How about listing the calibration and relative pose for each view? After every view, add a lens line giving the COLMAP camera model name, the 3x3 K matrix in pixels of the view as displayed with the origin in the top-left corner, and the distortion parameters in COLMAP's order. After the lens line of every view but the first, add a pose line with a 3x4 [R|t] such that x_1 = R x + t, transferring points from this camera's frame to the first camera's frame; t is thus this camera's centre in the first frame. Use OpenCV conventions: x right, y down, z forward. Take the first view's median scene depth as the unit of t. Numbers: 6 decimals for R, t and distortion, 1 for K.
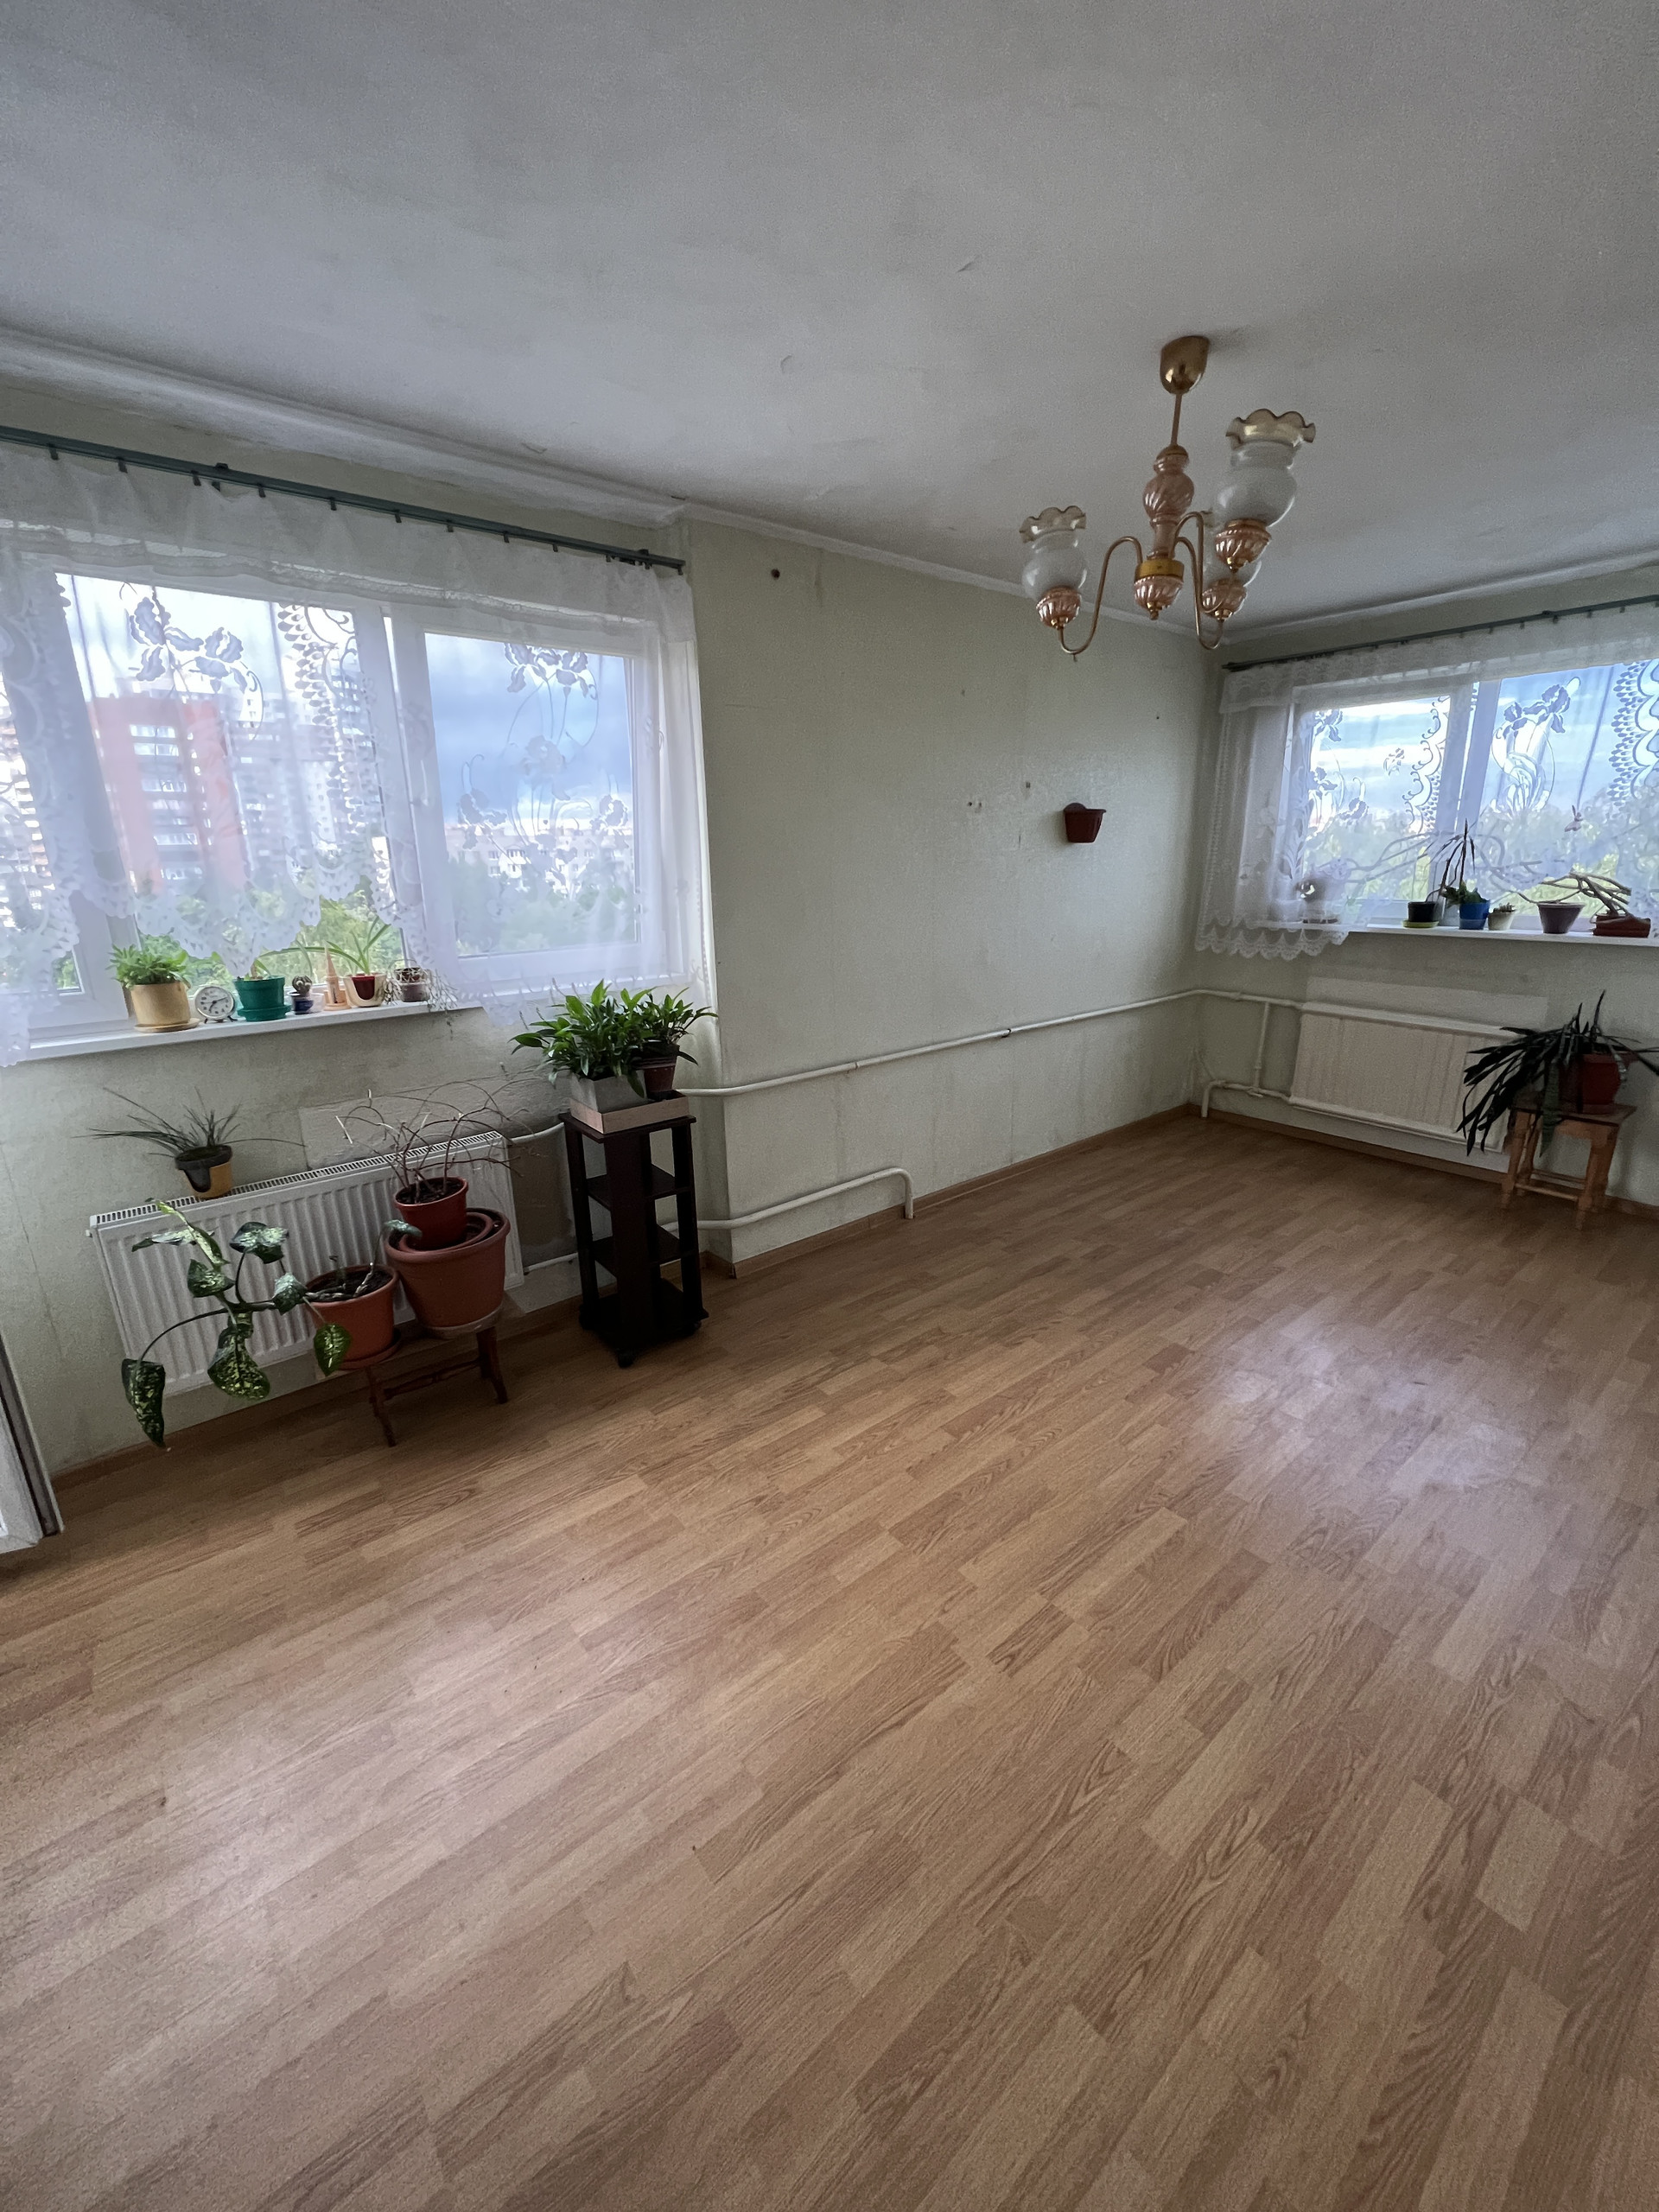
lens RADIAL K [[882.8, 0, 831.2], [0, 882.8, 1105.7], [0, 0, 1]] dist [-0.000277, 0.000113]
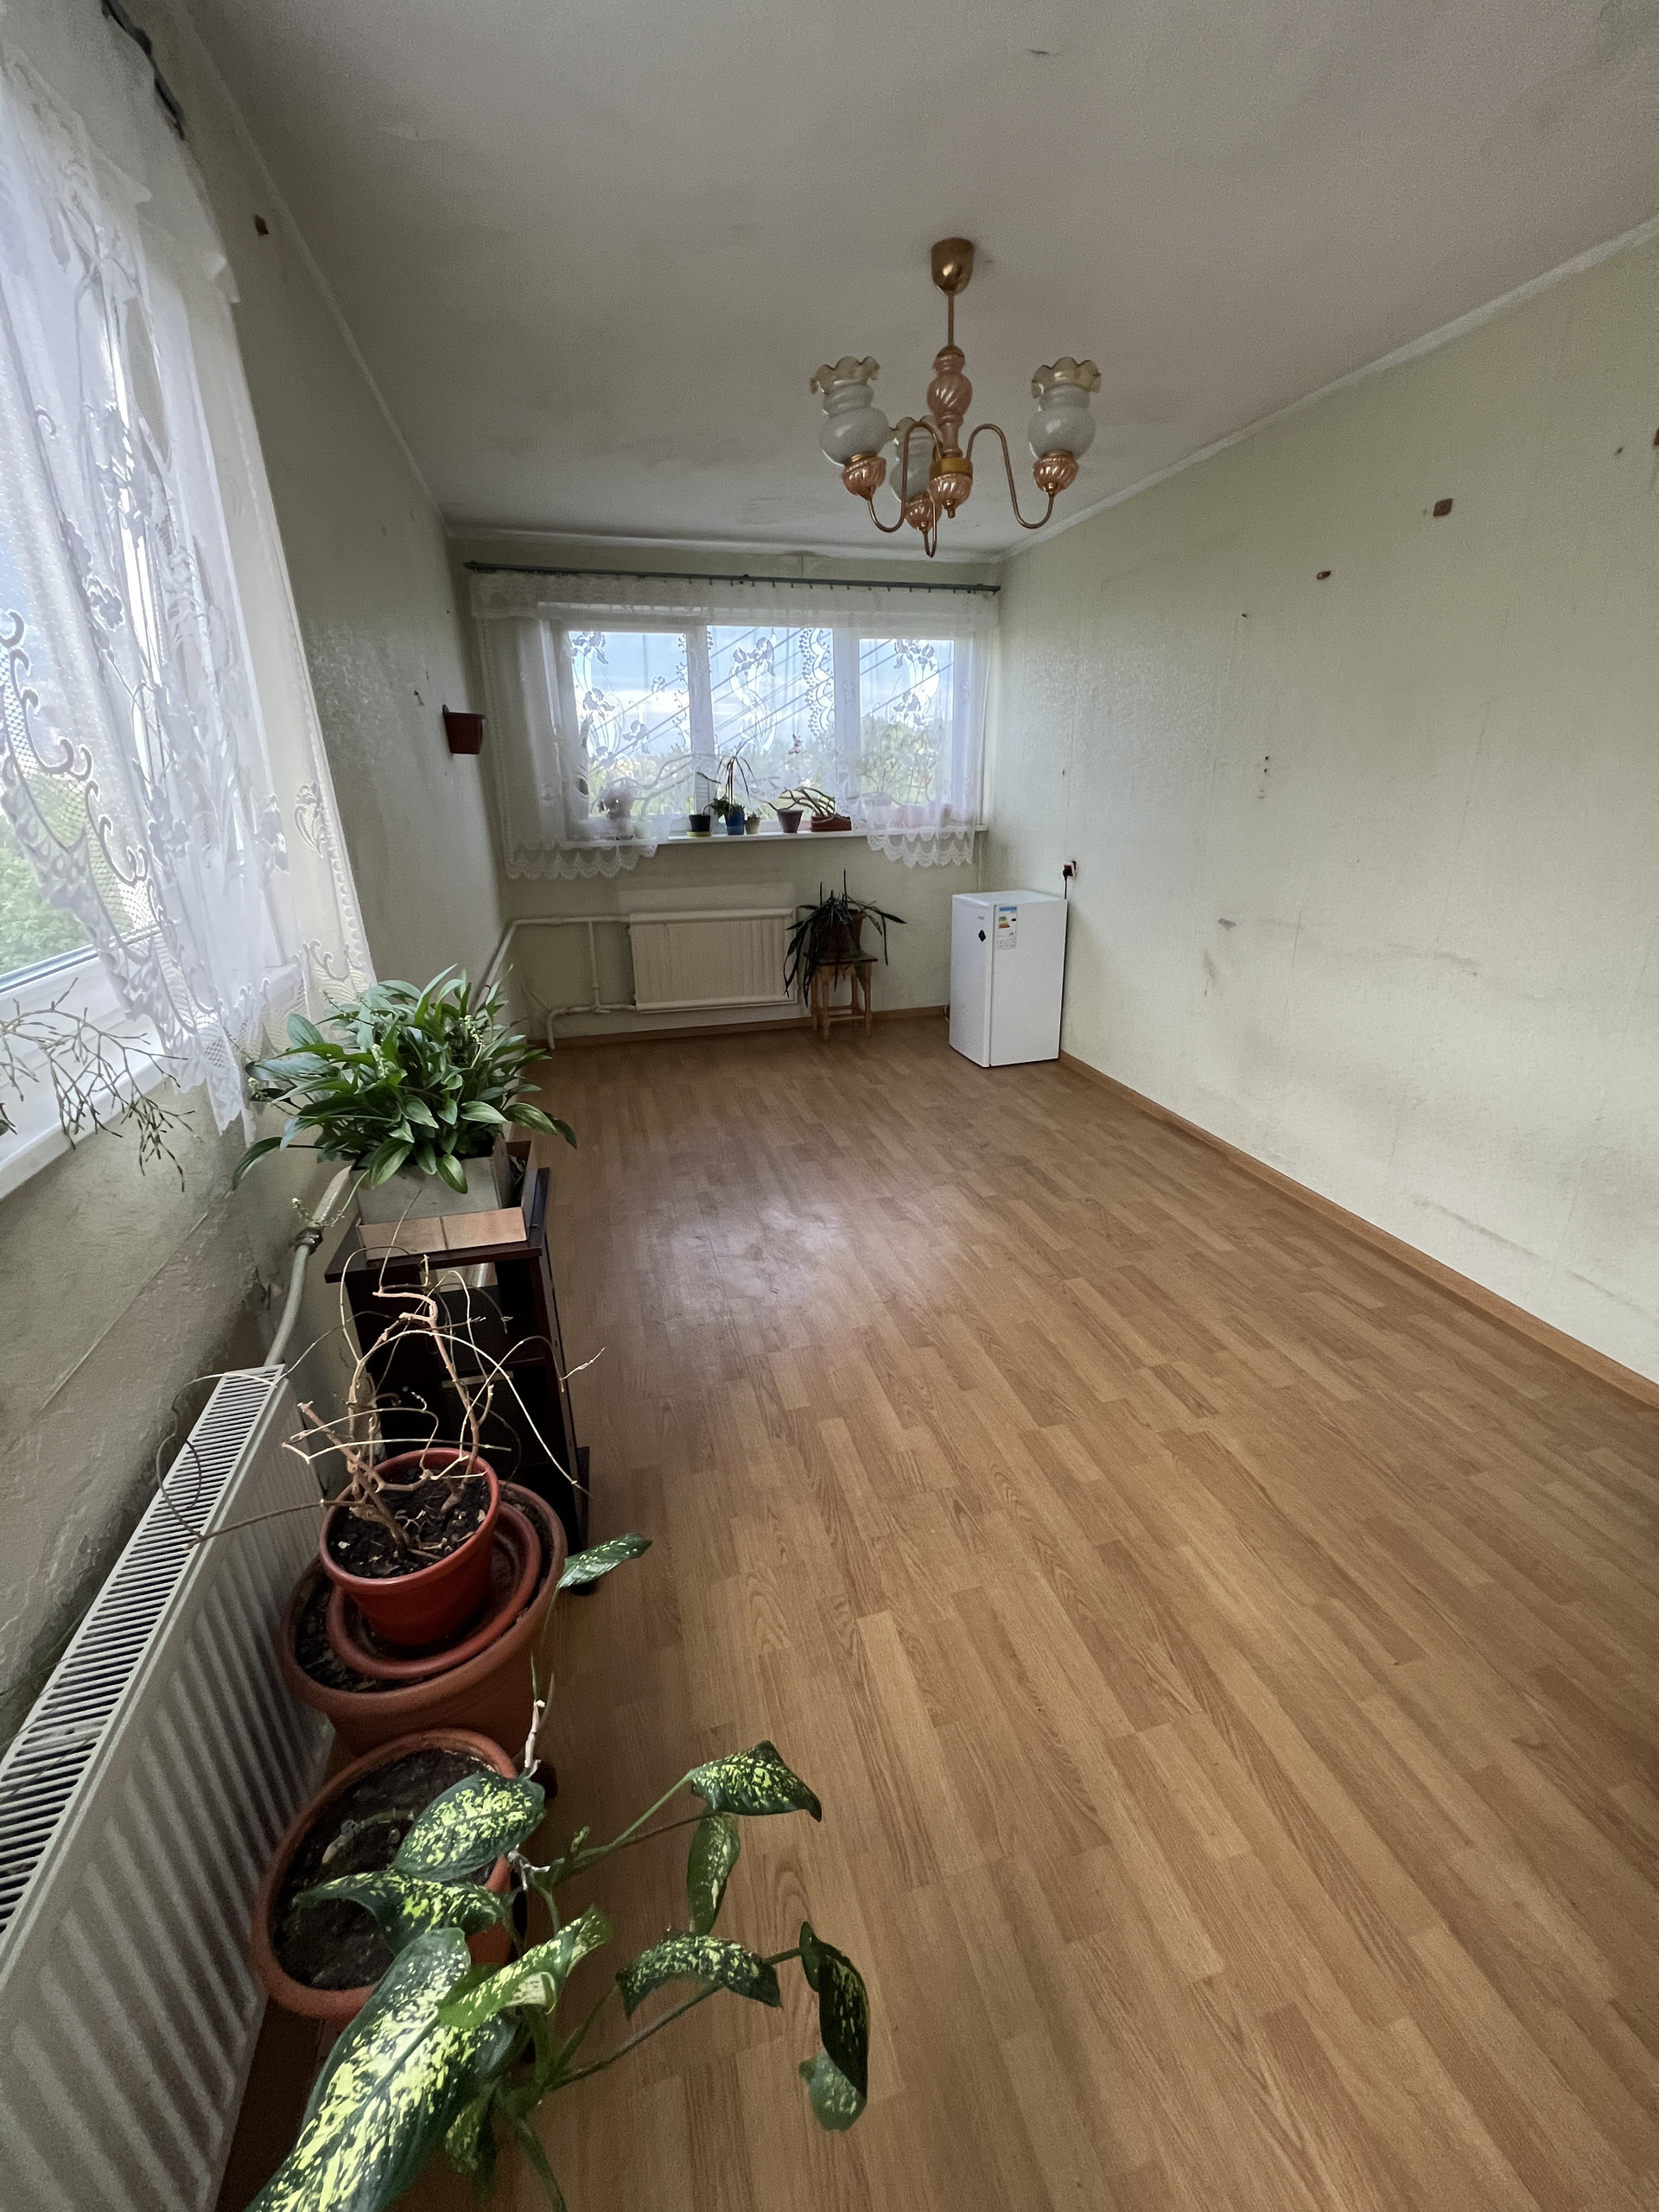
lens RADIAL K [[882.8, 0, 831.2], [0, 882.8, 1105.7], [0, 0, 1]] dist [-0.000277, 0.000113]
pose [[0.402278, -0.312765, 0.860436, -0.452342], [0.264958, 0.939389, 0.217588, -0.084167], [-0.876339, 0.140448, 0.460766, 0.400764]]
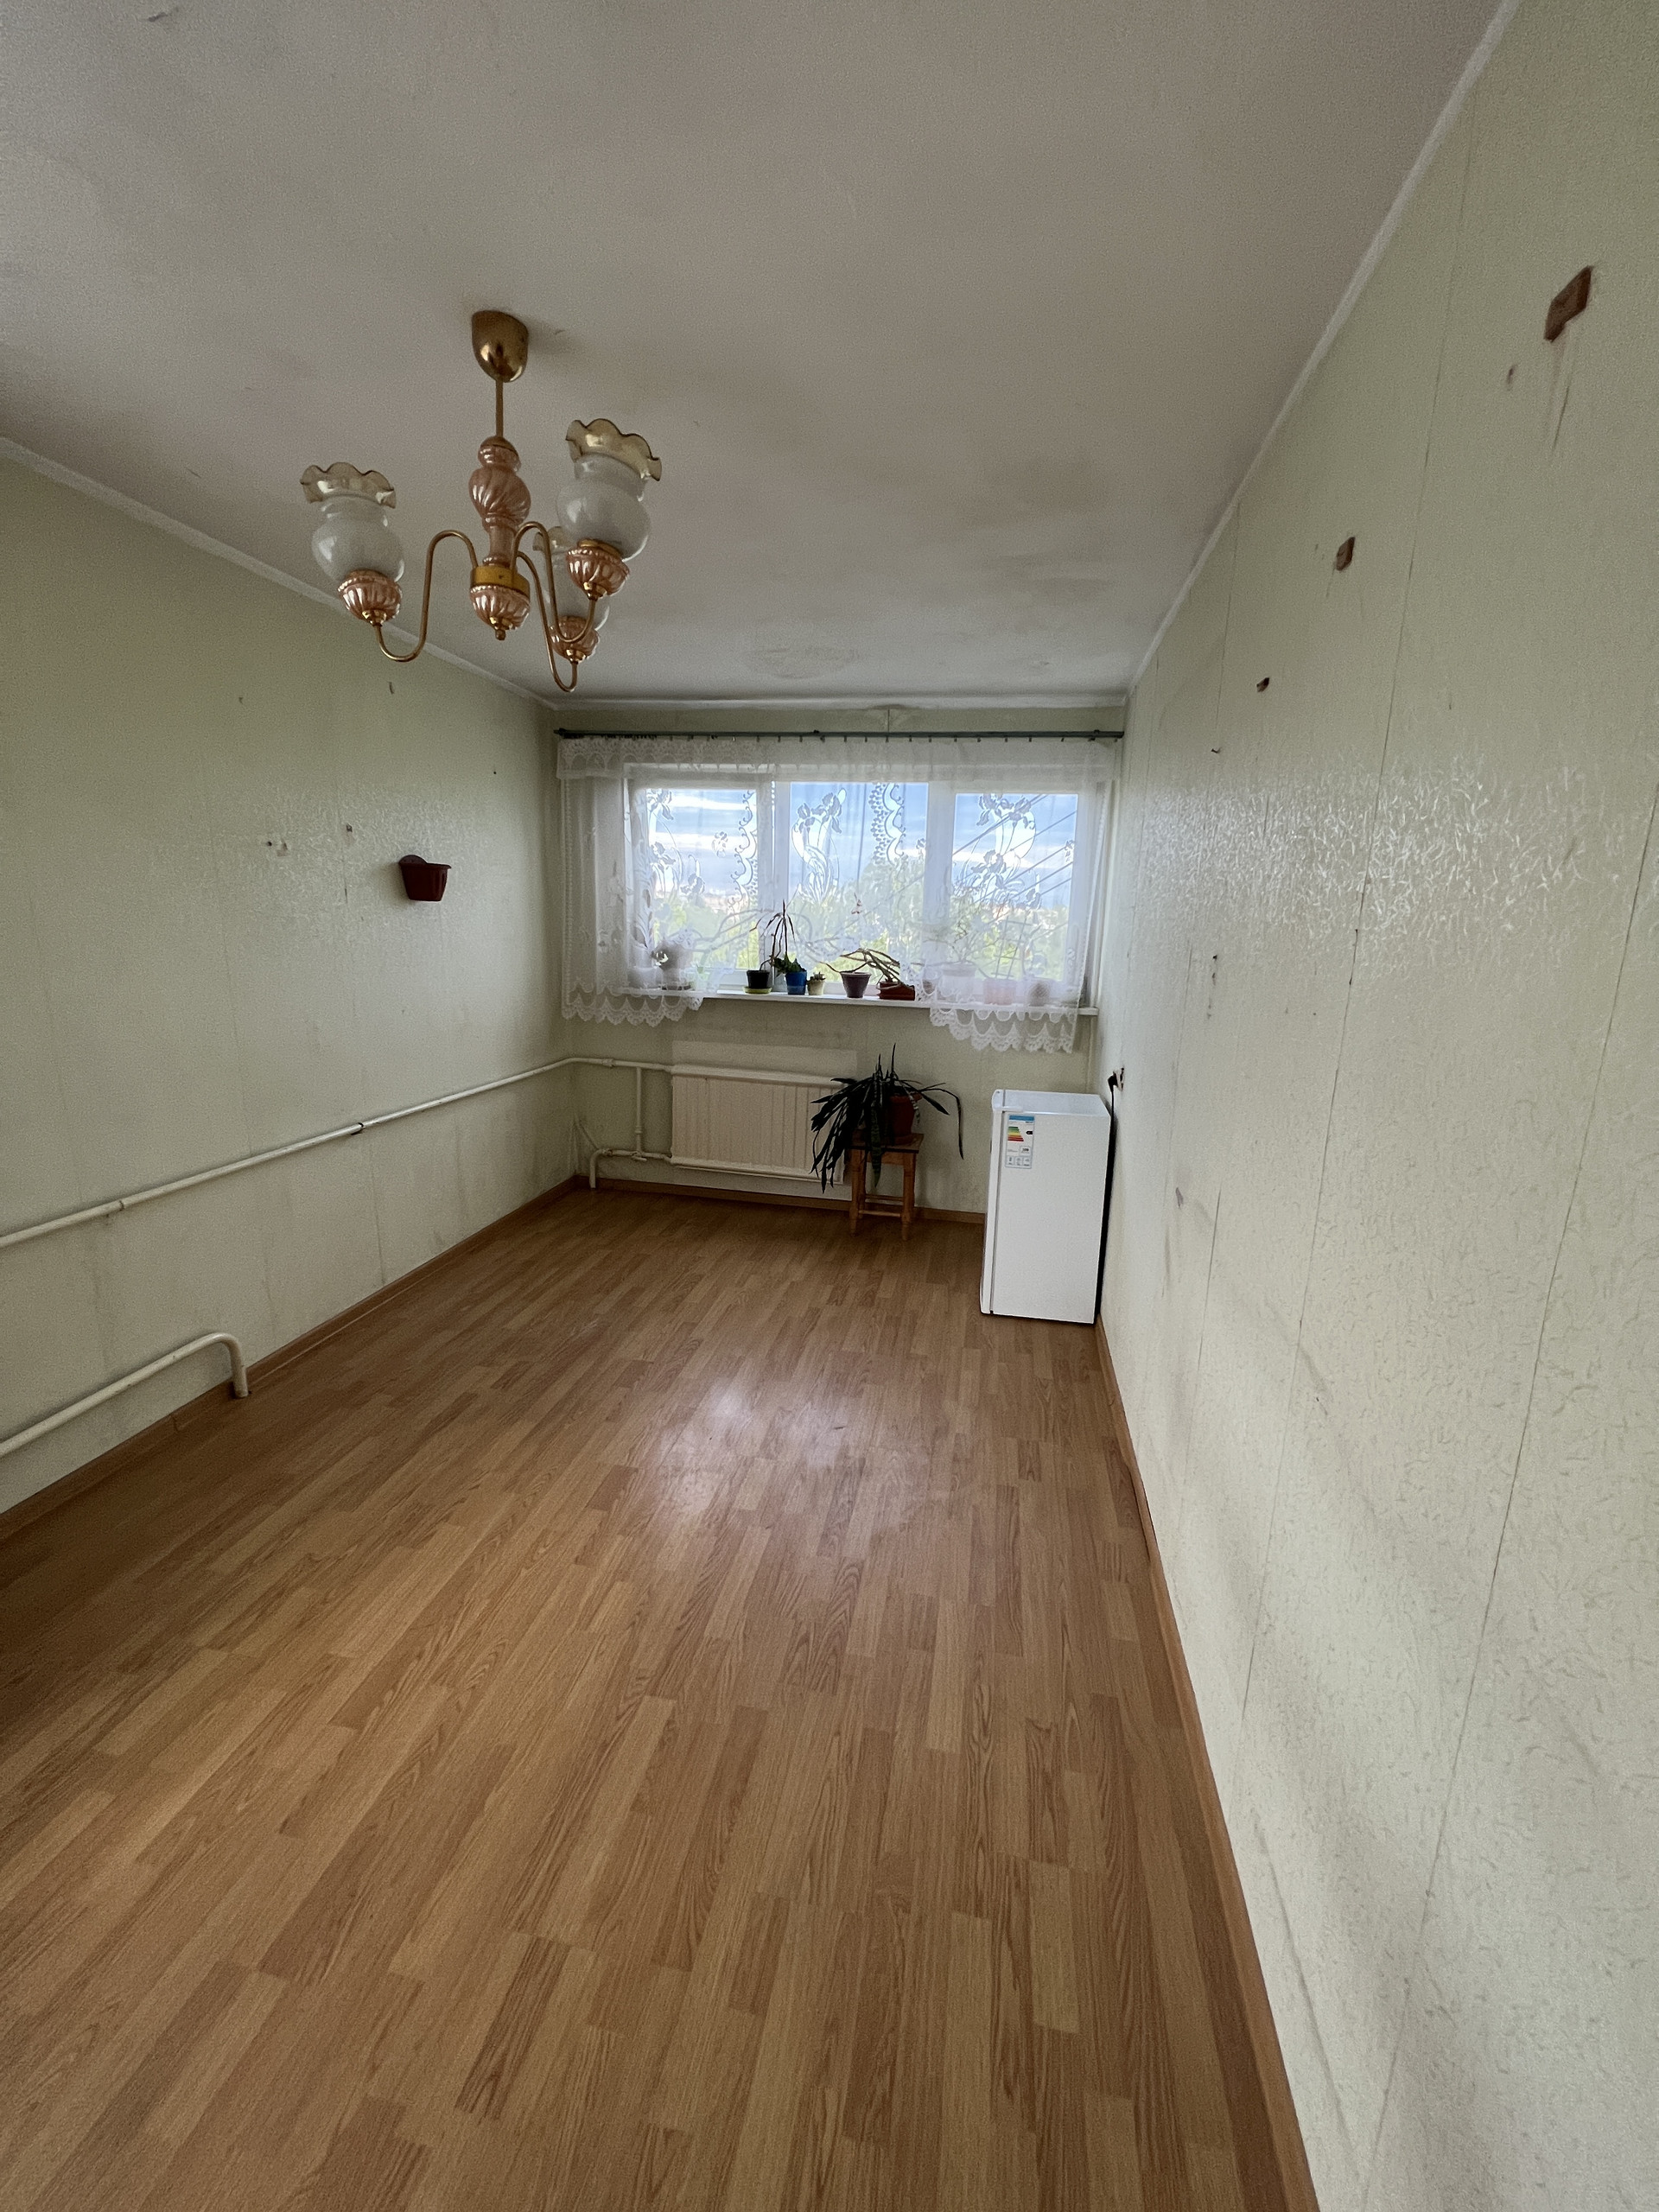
lens RADIAL K [[882.8, 0, 831.2], [0, 882.8, 1105.7], [0, 0, 1]] dist [-0.000277, 0.000113]
pose [[0.764836, -0.092983, 0.637480, 0.019183], [0.135001, 0.990691, -0.017469, -0.034129], [-0.629921, 0.099421, 0.770269, 0.116083]]
